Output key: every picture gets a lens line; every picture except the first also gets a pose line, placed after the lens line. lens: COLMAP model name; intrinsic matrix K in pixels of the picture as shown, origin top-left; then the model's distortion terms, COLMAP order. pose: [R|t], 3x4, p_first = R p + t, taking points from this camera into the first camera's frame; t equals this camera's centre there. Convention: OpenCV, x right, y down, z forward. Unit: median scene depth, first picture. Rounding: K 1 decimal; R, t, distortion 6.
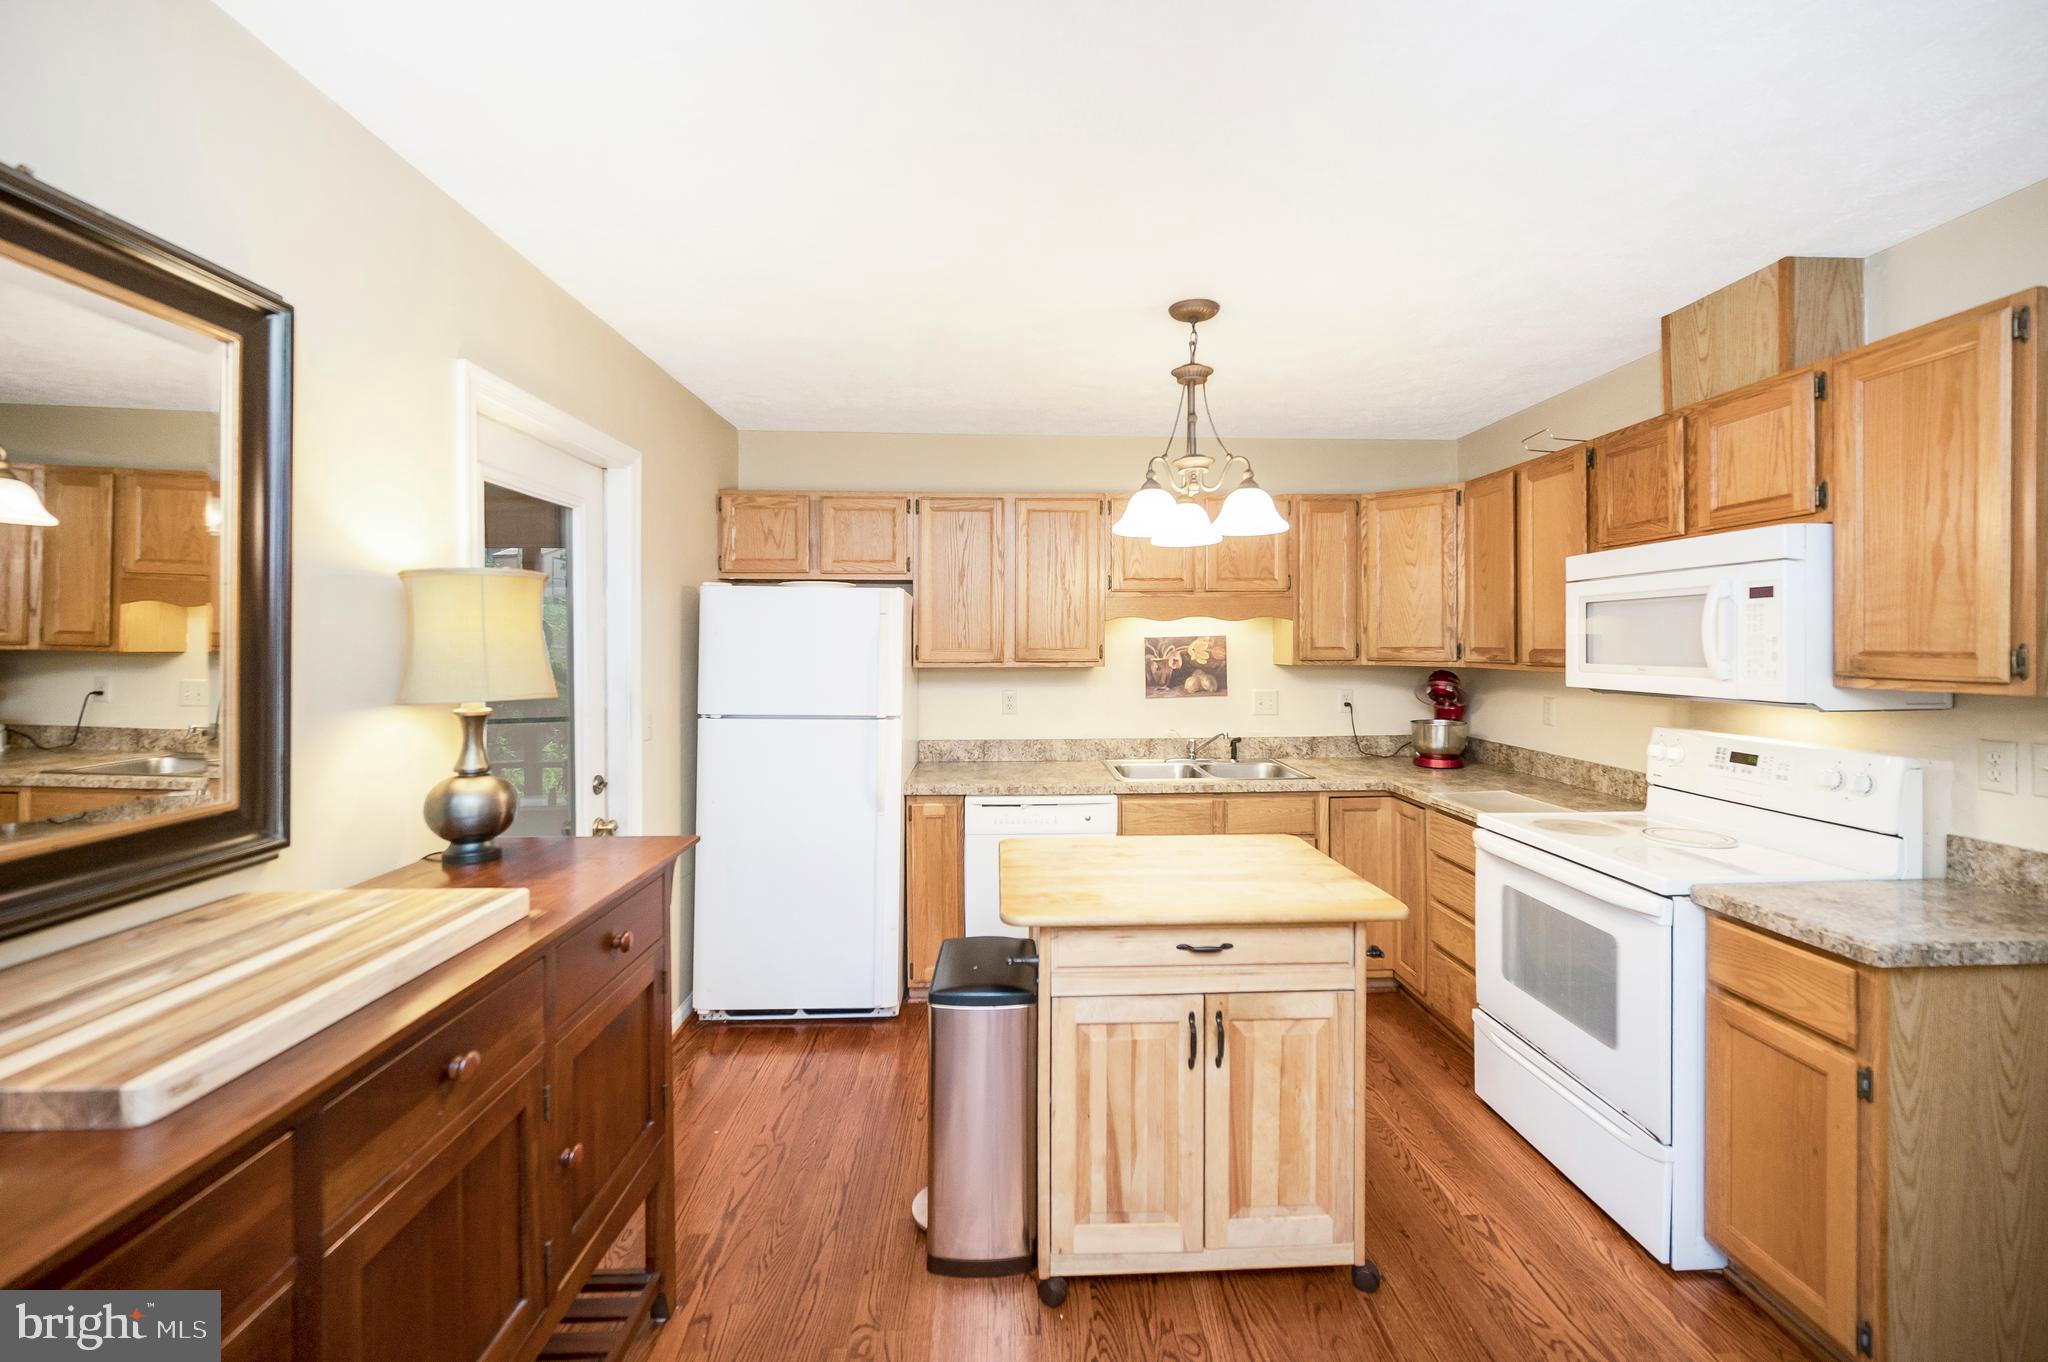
lens RADIAL K [[841.6, 0, 1053.4], [0, 841.6, 666.4], [0, 0, 1]] dist [0.002599, 0.000701]
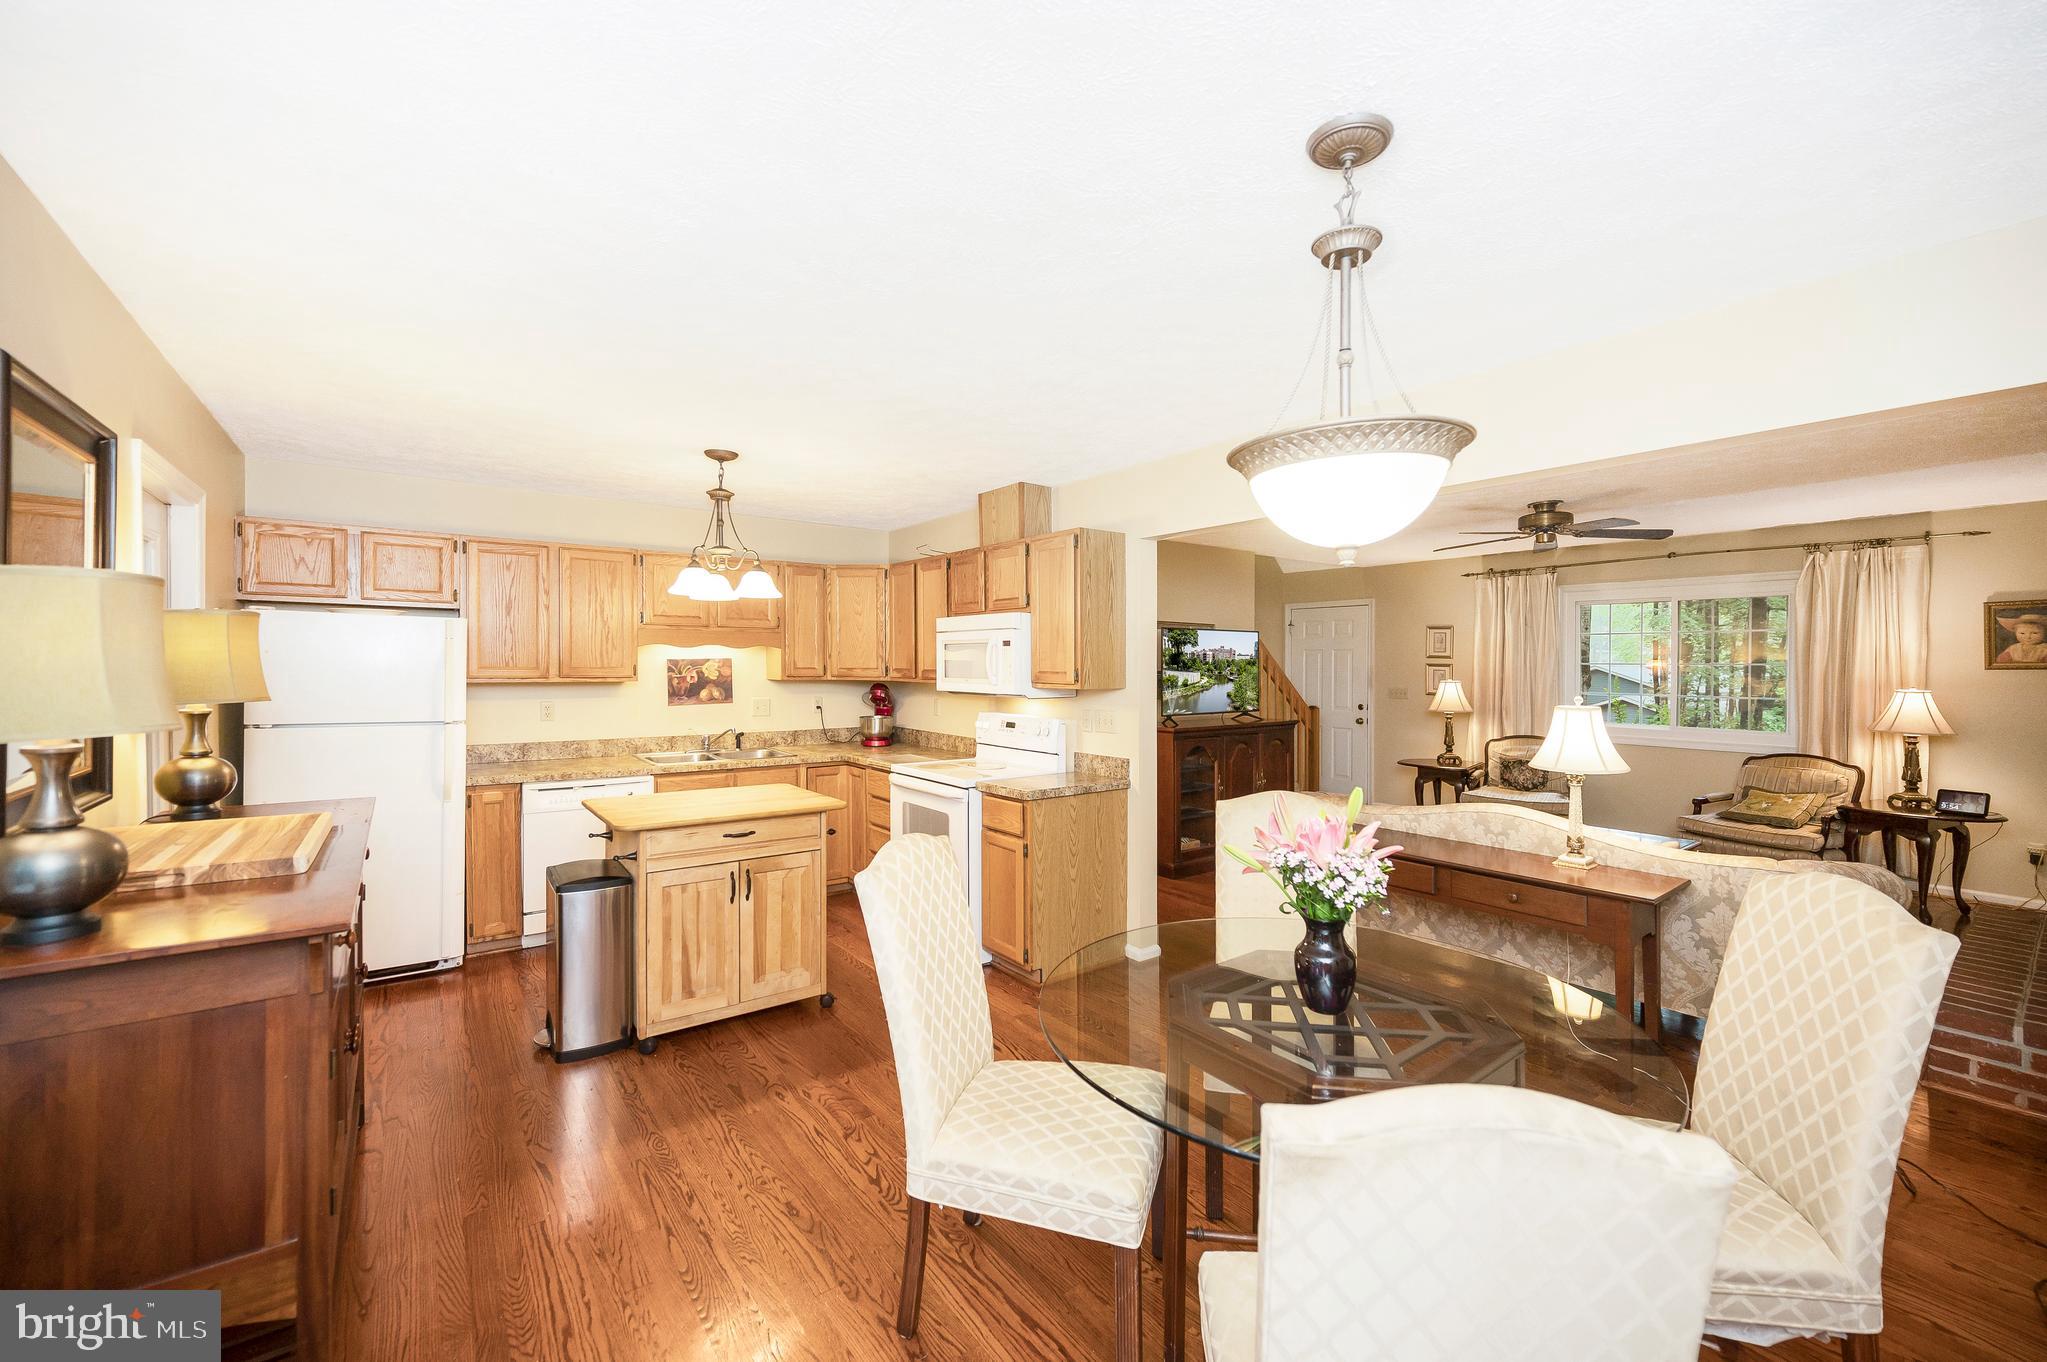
lens RADIAL K [[821.1, 0, 1023.5], [0, 821.1, 681.0], [0, 0, 1]] dist [0.008701, 0.000072]
pose [[0.838335, -0.003107, 0.545146, -0.164701], [0.005996, 0.999976, -0.003522, 0.009517], [-0.545122, 0.006221, 0.838334, -0.494694]]
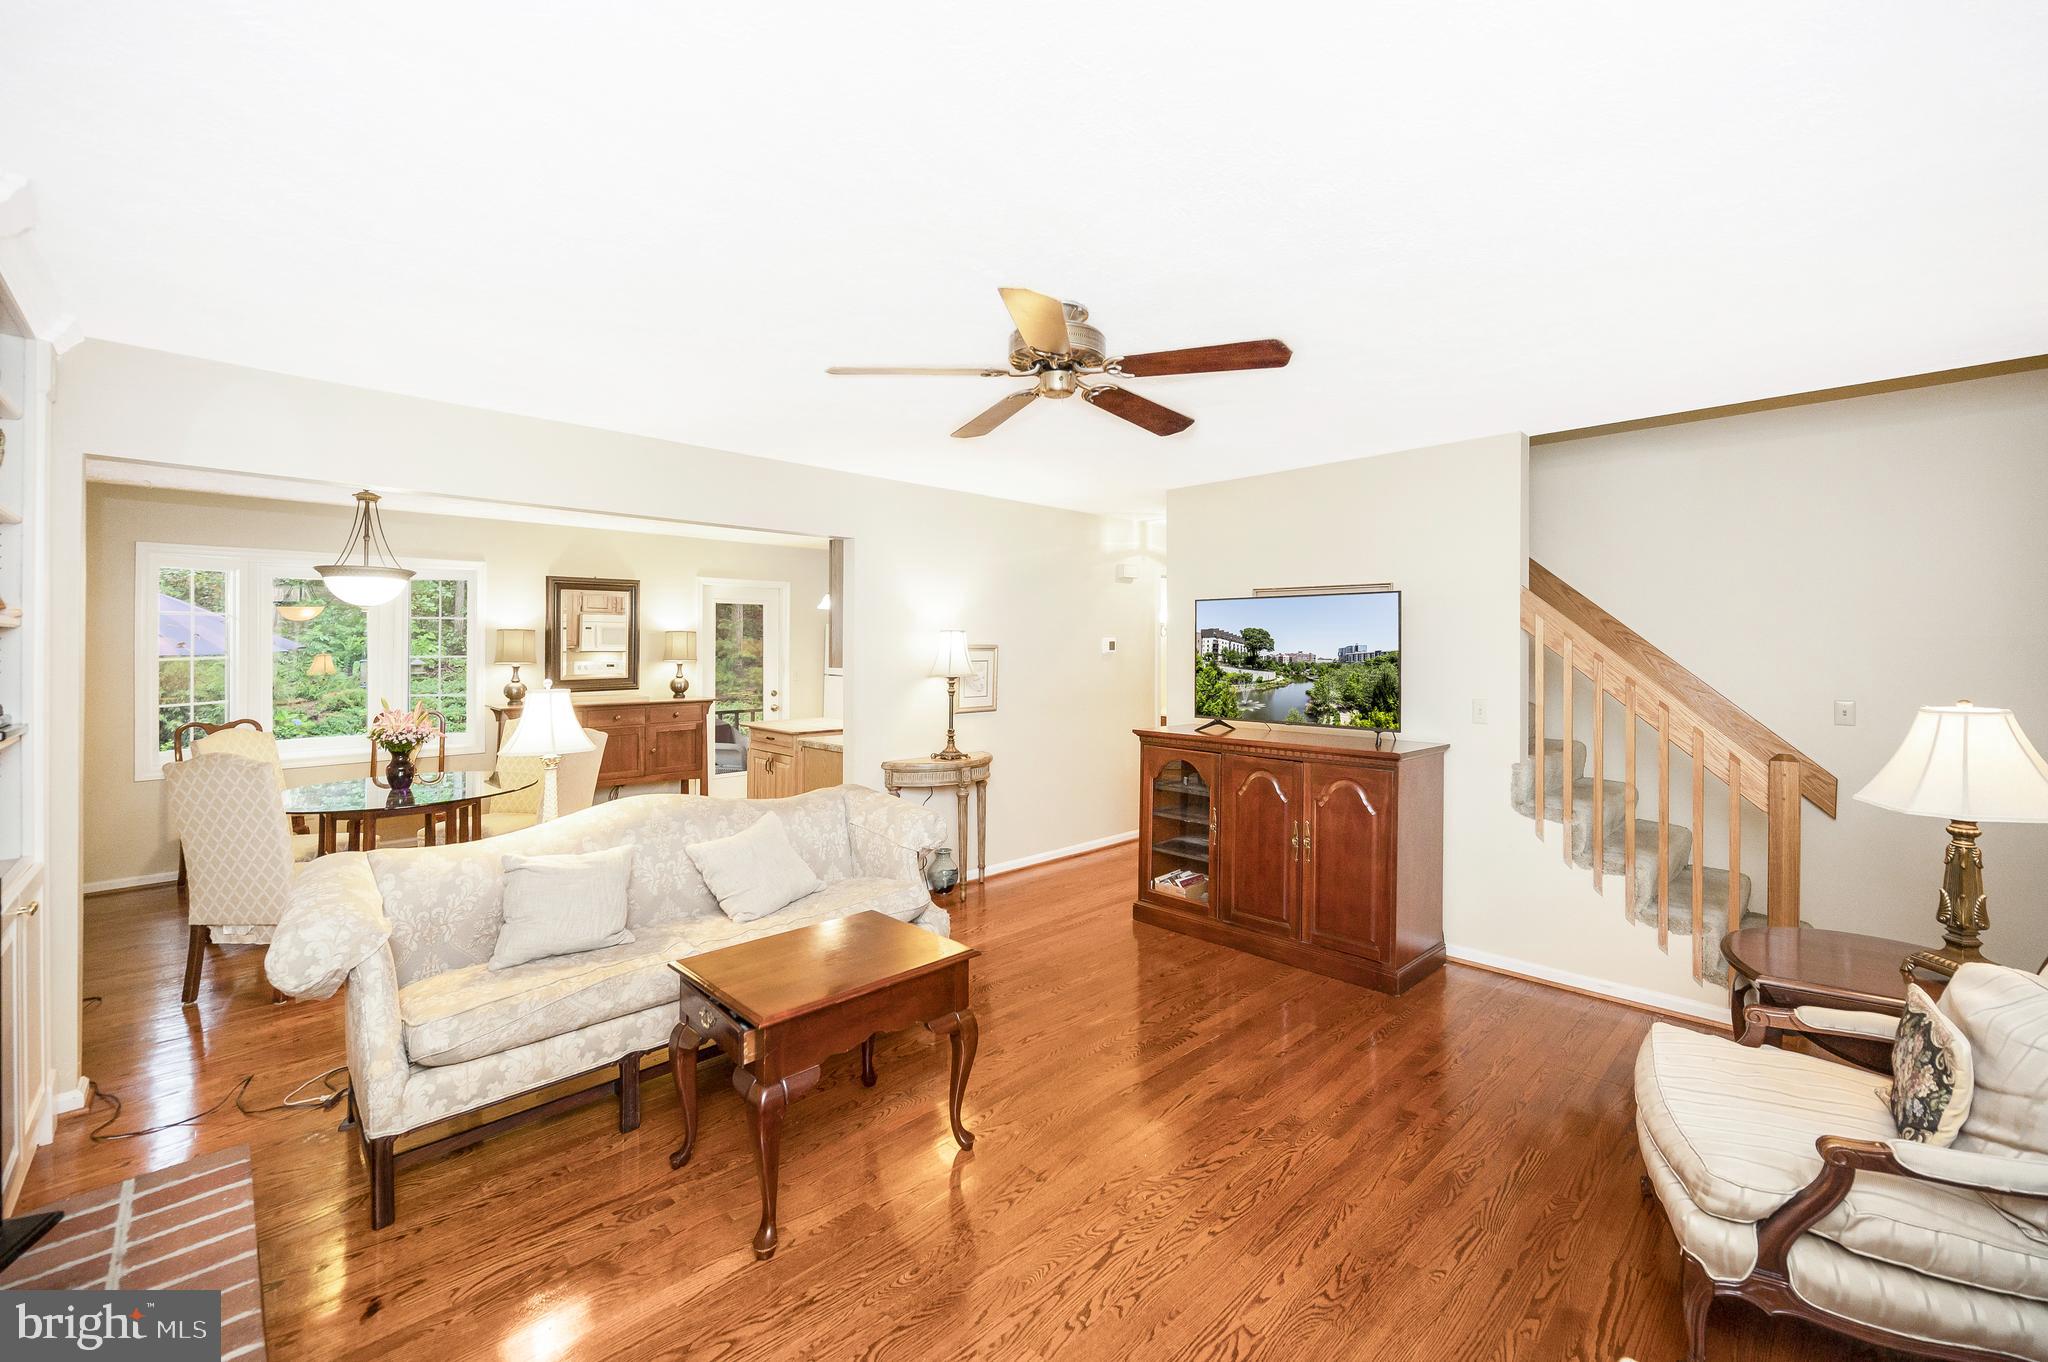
lens RADIAL K [[836.1, 0, 1024.0], [0, 836.1, 681.0], [0, 0, 1]] dist [0.001173, 0.000030]
pose [[0.654997, 0.037986, -0.754676, 2.091001], [-0.023124, 0.999276, 0.030228, -0.014790], [0.755278, -0.002348, 0.655401, -0.267433]]
